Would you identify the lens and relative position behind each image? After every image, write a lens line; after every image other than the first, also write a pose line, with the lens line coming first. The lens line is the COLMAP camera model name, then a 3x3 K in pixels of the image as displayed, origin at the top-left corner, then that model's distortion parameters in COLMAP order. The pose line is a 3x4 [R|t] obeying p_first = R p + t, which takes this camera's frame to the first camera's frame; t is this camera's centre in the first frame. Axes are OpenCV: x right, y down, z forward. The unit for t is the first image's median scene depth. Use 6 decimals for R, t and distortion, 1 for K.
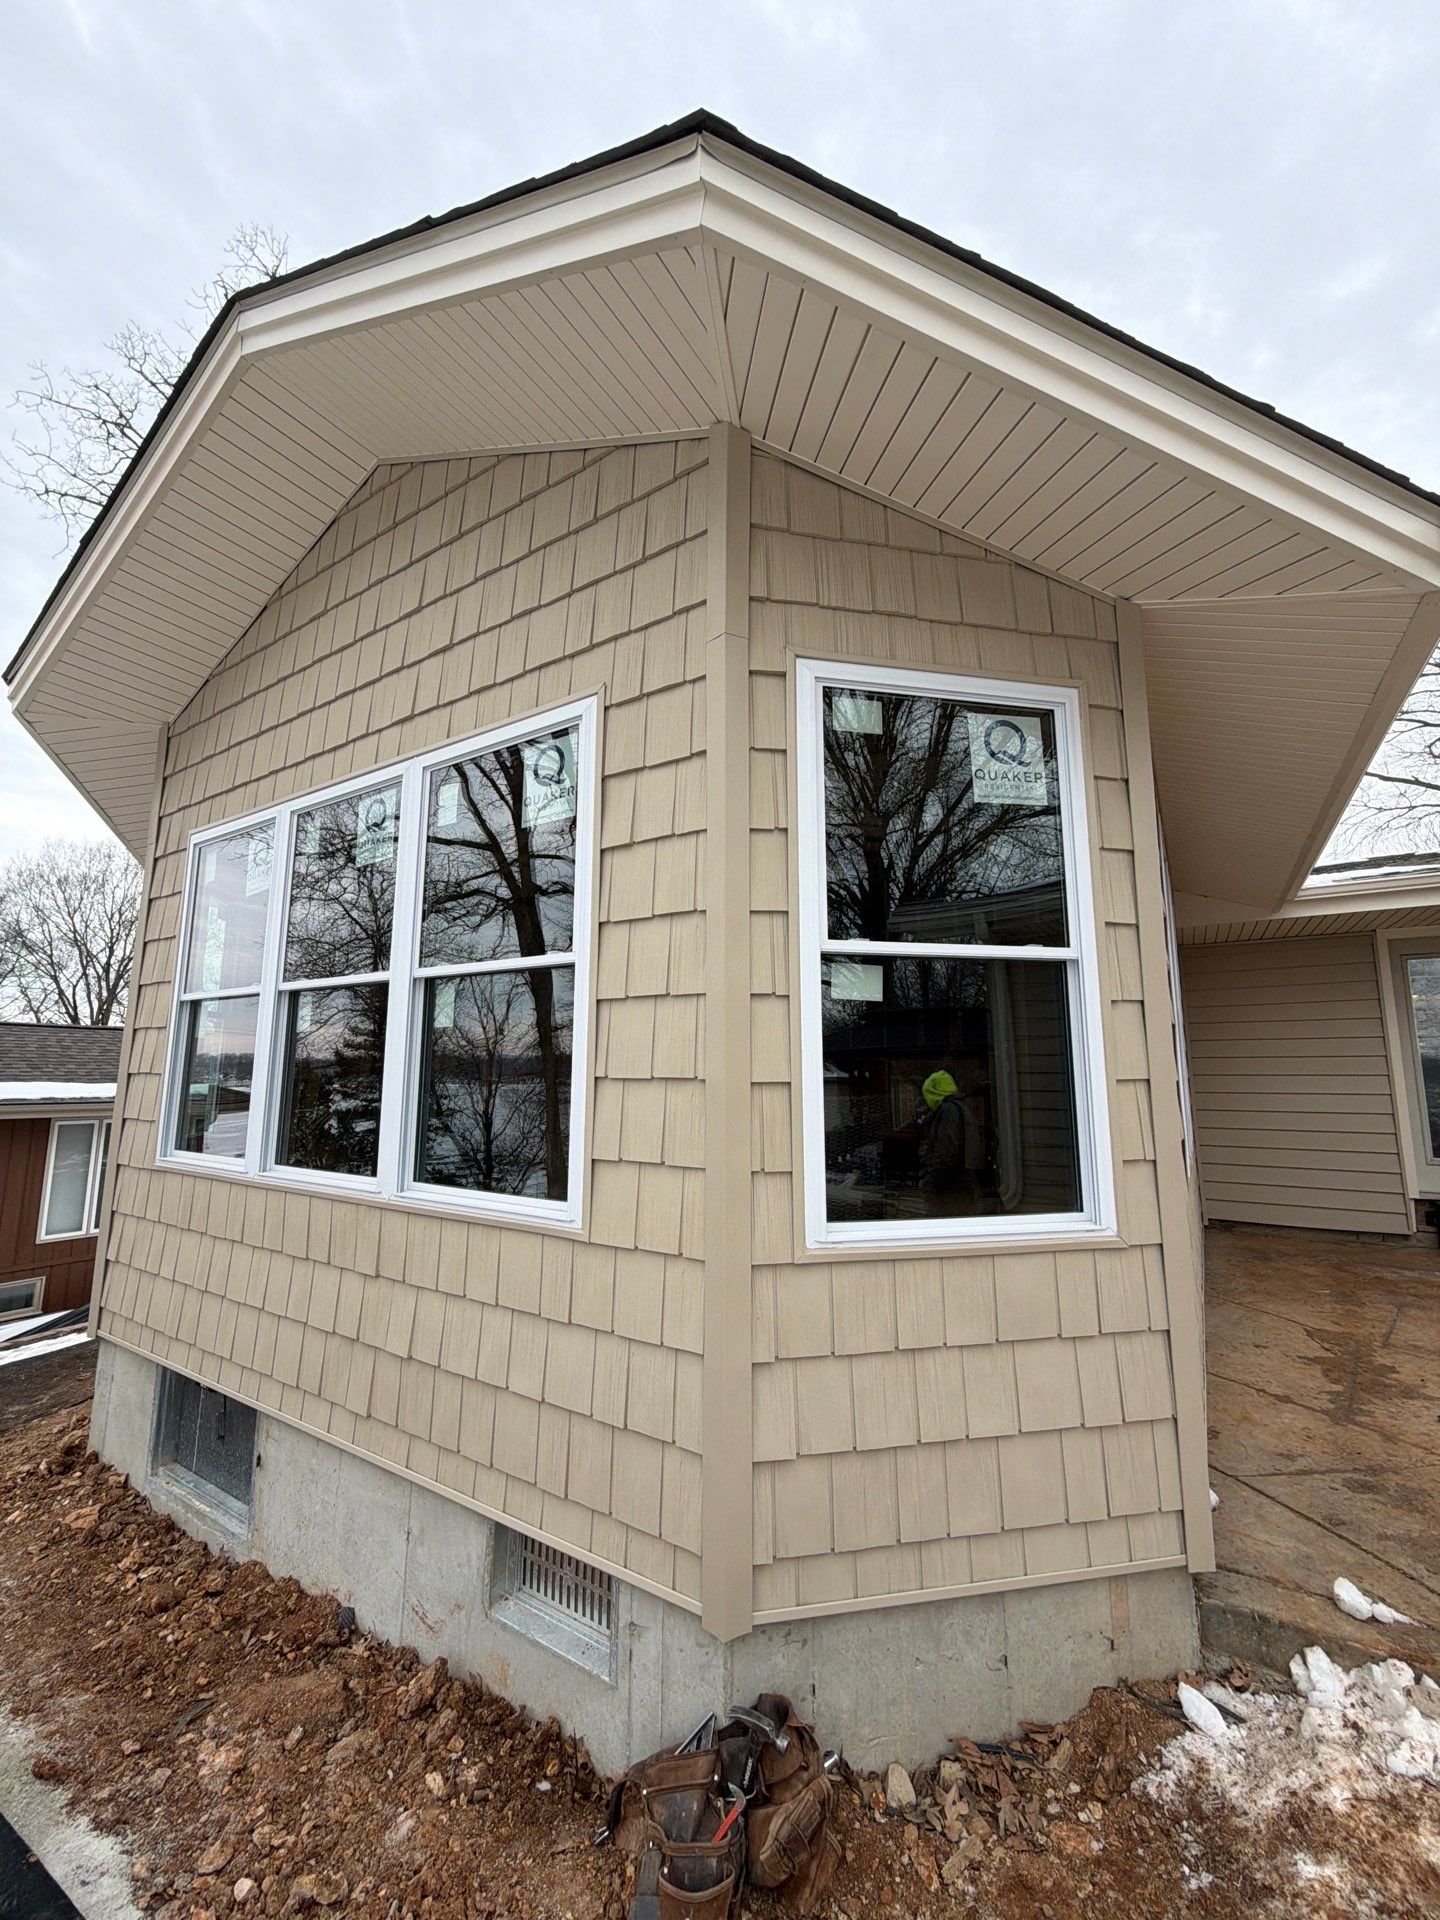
lens RADIAL K [[759.9, 0, 720.7], [0, 759.9, 955.7], [0, 0, 1]] dist [0.008093, -0.004577]
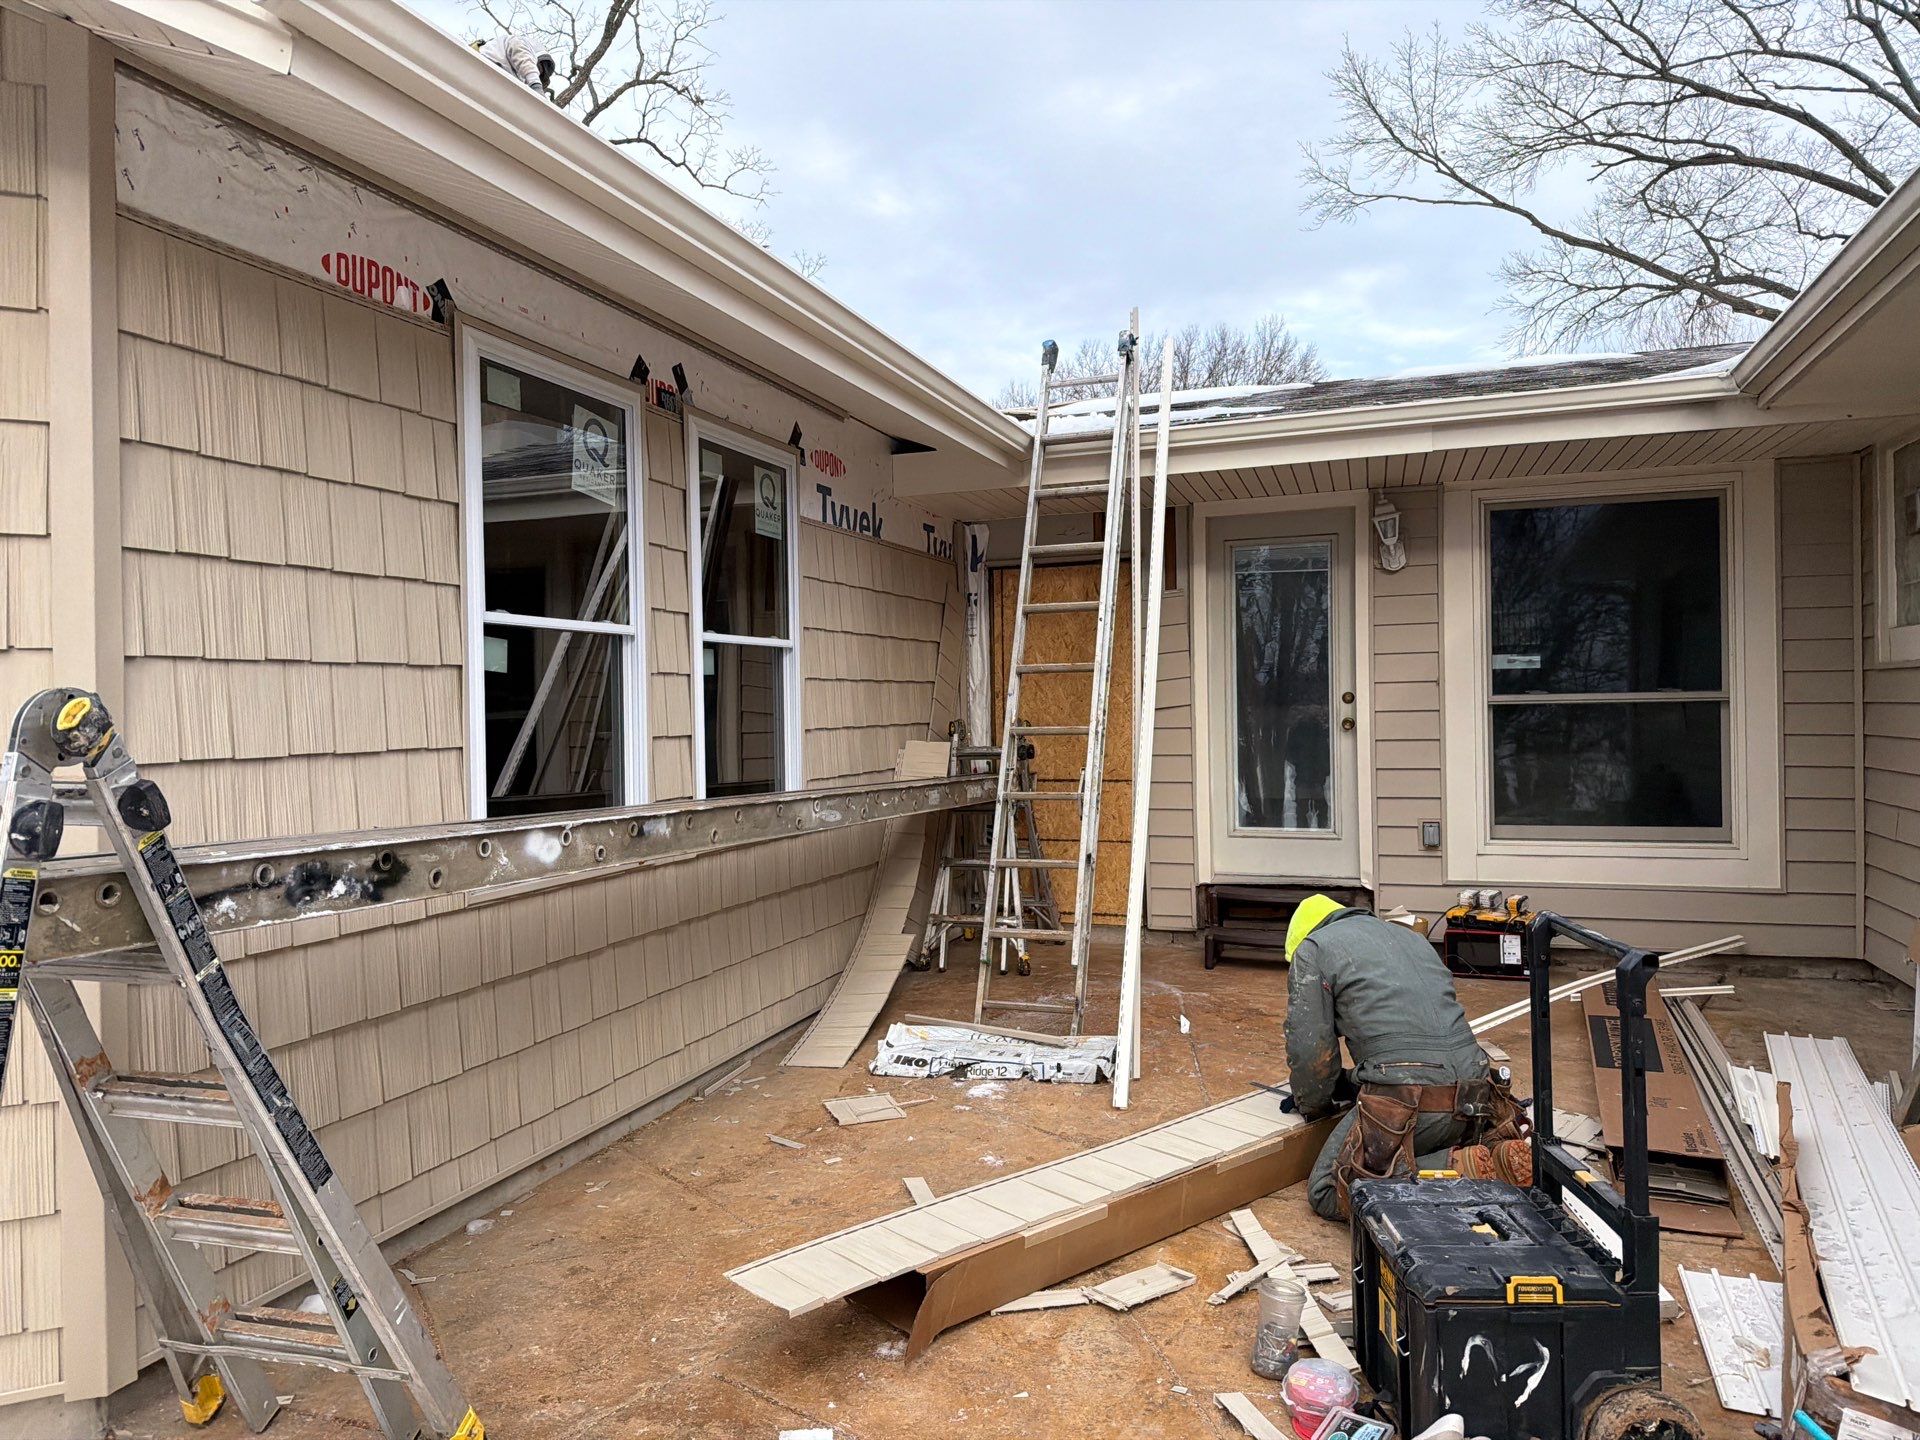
lens RADIAL K [[1336.3, 0, 958.2], [0, 1336.3, 693.4], [0, 0, 1]] dist [0.029528, -0.025678]
pose [[0.975180, -0.017842, 0.220694, 1.063622], [-0.014266, 0.989613, 0.143044, -0.087998], [-0.220954, -0.142642, 0.964797, -0.348191]]
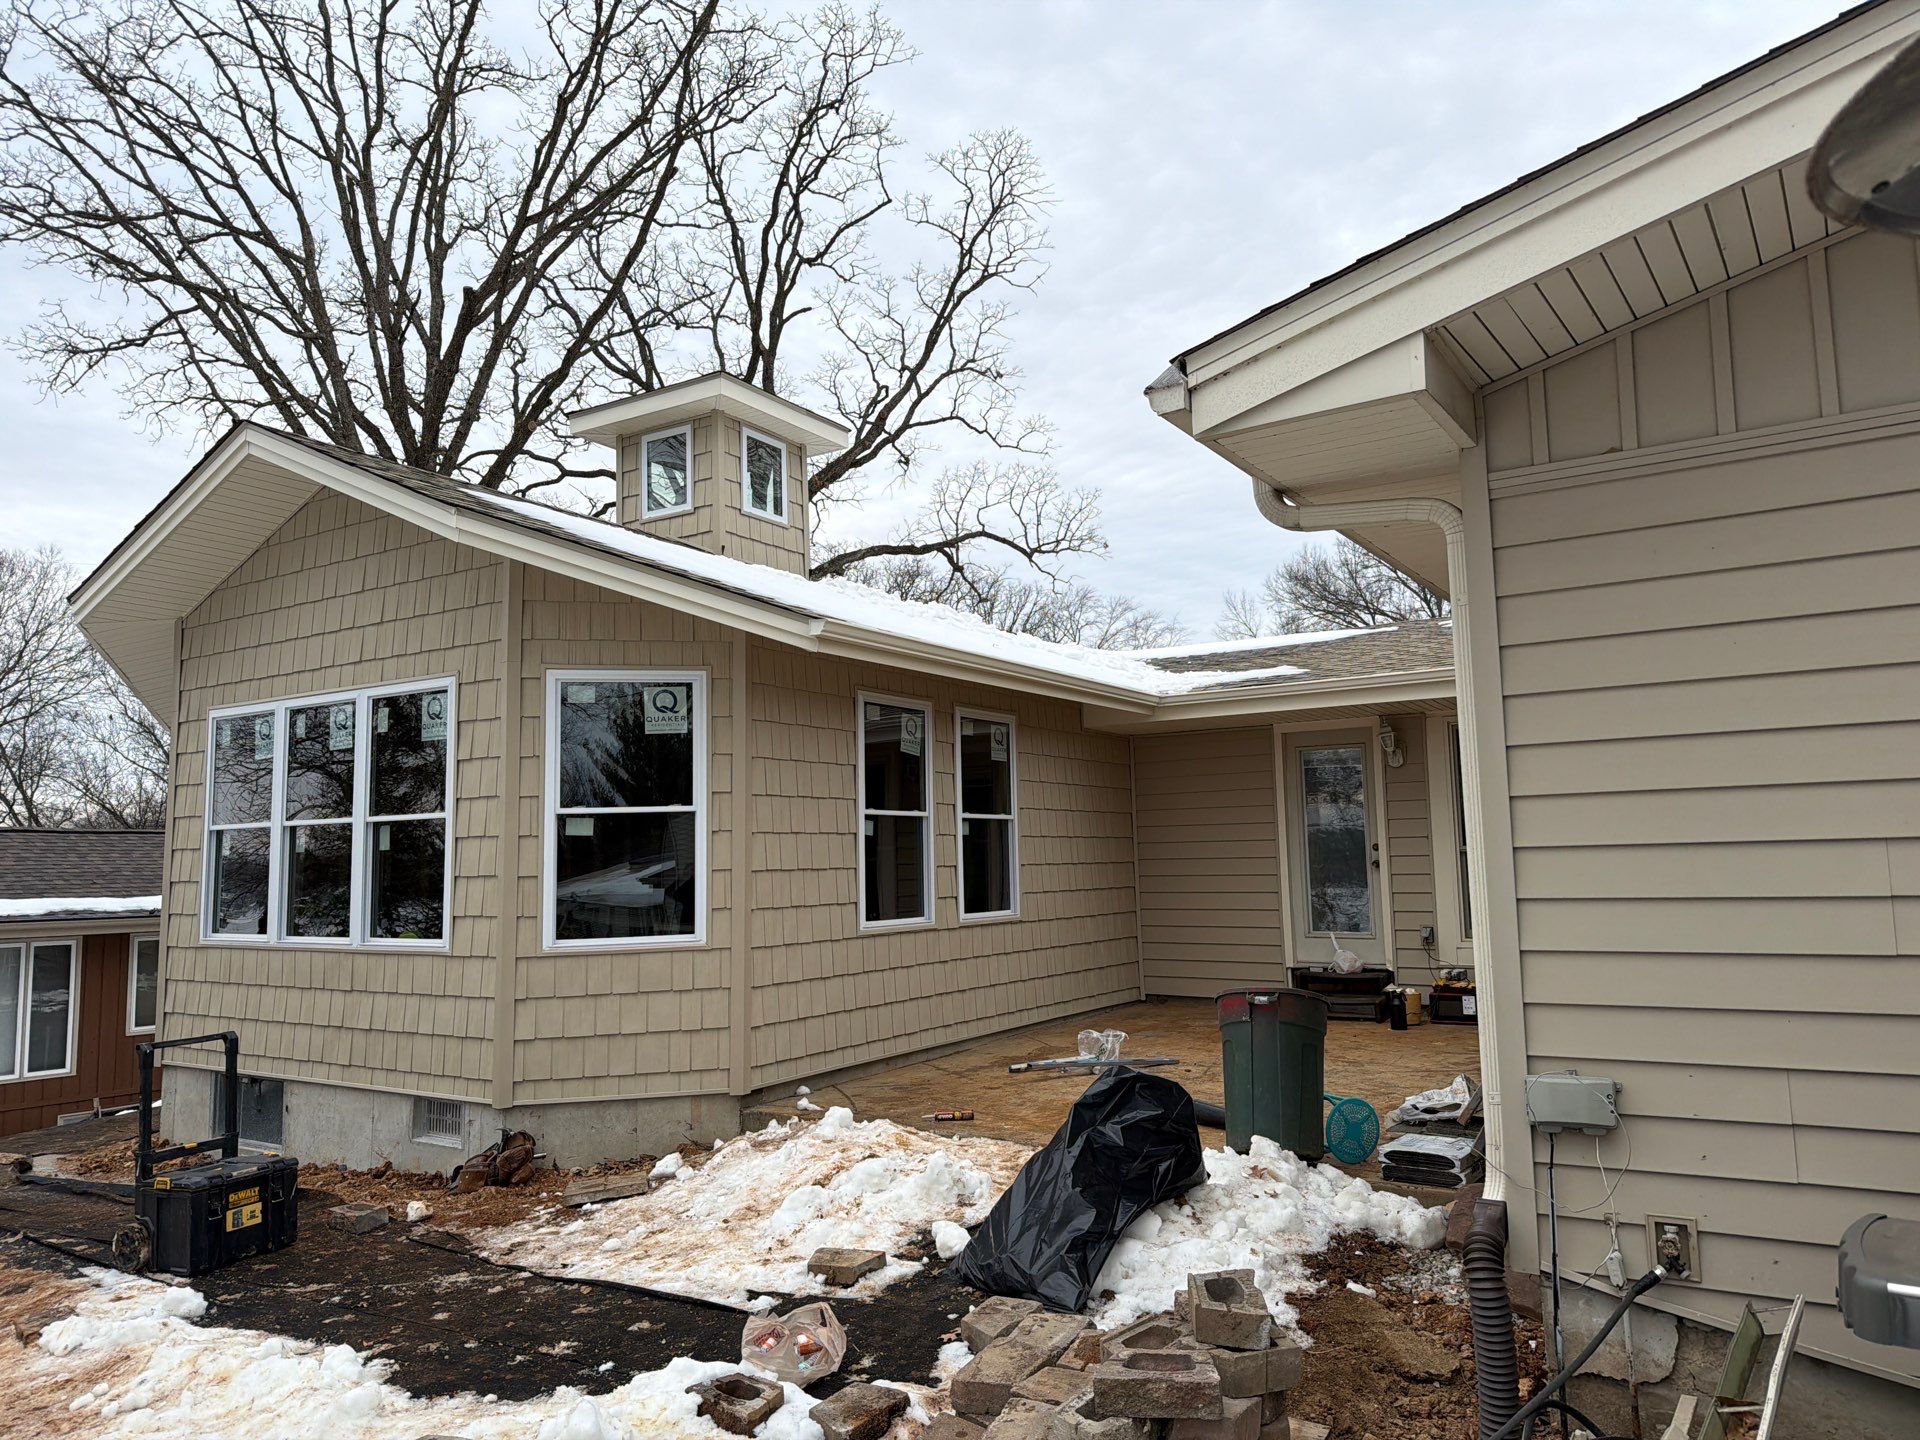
lens RADIAL K [[1335.7, 0, 966.1], [0, 1335.7, 712.6], [0, 0, 1]] dist [0.096291, -0.118359]
pose [[0.999691, -0.023679, -0.007607, 1.191113], [0.023970, 0.998880, 0.040785, -0.377164], [0.006633, -0.040955, 0.999139, -2.483880]]
